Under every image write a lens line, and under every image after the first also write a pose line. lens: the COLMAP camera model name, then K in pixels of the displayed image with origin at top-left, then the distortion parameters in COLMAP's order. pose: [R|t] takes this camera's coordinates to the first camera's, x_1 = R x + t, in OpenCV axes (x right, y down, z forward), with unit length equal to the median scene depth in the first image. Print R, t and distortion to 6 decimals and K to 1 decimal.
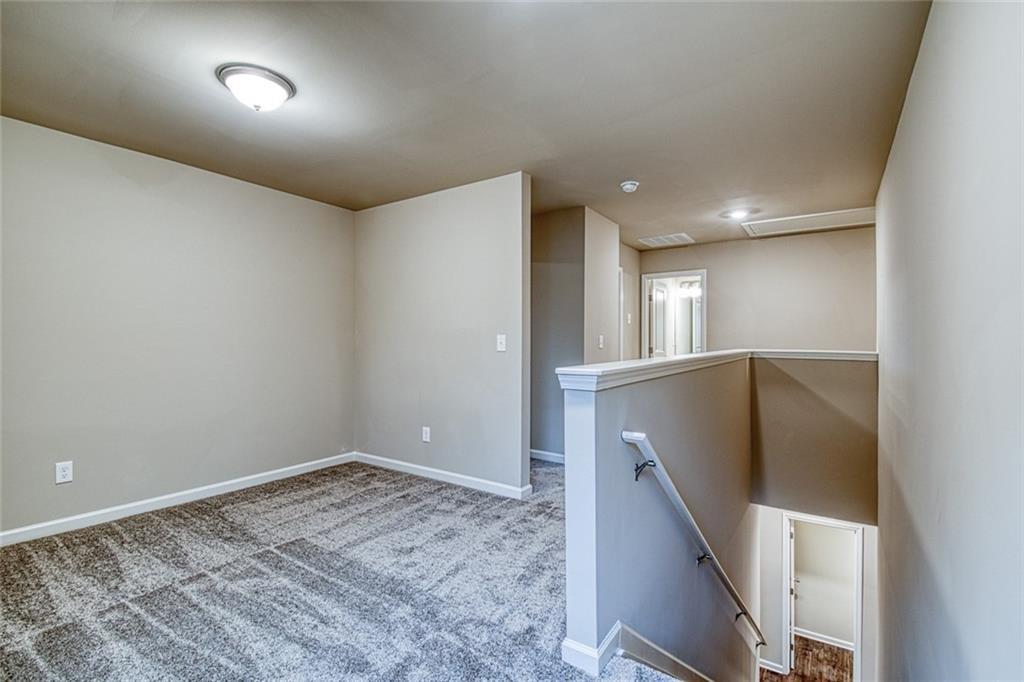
lens RADIAL K [[460.1, 0, 514.4], [0, 460.1, 345.2], [0, 0, 1]] dist [0.023479, -0.006713]
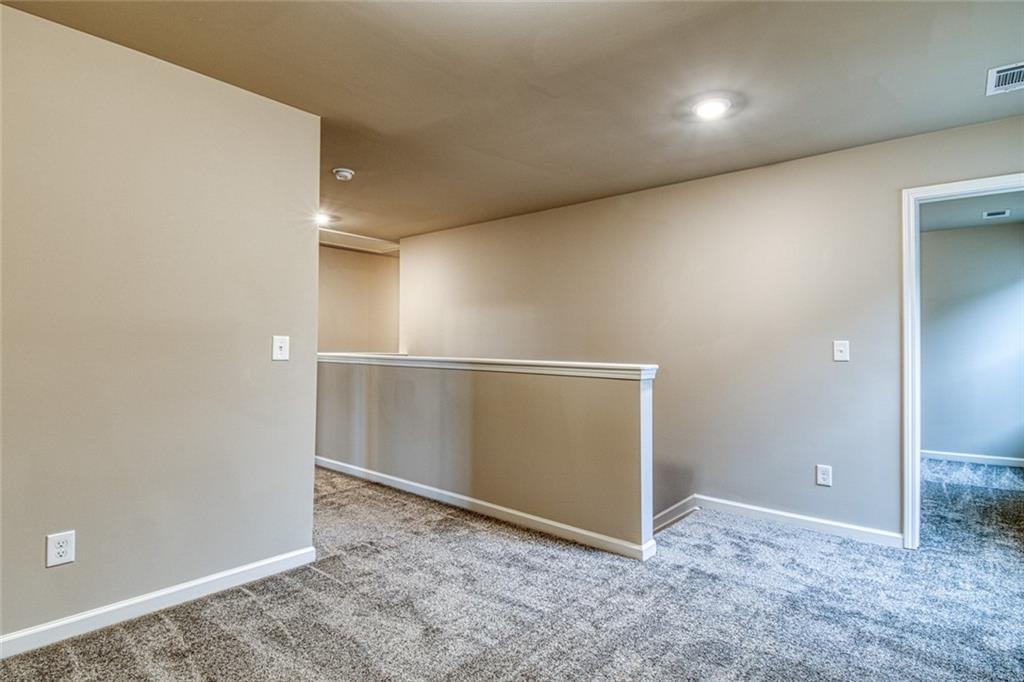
lens RADIAL K [[553.8, 0, 513.5], [0, 553.8, 338.9], [0, 0, 1]] dist [0.006390, 0.000771]
pose [[0.110207, 0.015382, 0.993790, -0.800444], [0.002329, 0.999873, -0.015734, -0.004042], [-0.993906, 0.004048, 0.110157, 0.567424]]
